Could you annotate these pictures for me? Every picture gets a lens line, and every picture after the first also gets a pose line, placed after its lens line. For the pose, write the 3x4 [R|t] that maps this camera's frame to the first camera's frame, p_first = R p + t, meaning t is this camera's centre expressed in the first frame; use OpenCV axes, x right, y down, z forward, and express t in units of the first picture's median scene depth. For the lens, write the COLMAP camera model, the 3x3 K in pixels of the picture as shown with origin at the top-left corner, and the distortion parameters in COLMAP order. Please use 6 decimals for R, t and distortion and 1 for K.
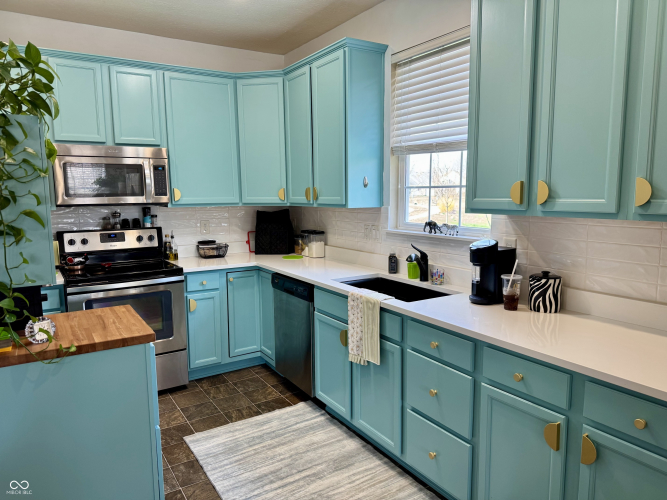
lens RADIAL K [[469.1, 0, 333.5], [0, 469.1, 250.0], [0, 0, 1]] dist [0.094776, -0.174399]
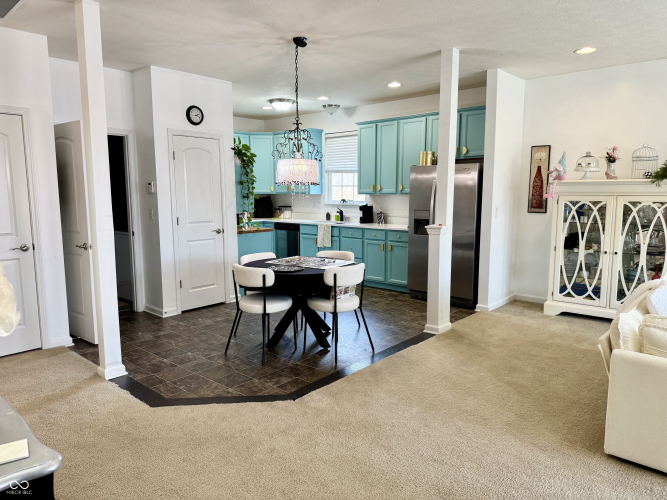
lens RADIAL K [[469.1, 0, 333.5], [0, 469.1, 250.0], [0, 0, 1]] dist [0.094776, -0.174399]
pose [[0.961921, -0.031231, 0.271537, -0.710833], [0.030269, 0.999512, 0.007733, 0.254017], [-0.271646, 0.000780, 0.962397, -1.901213]]
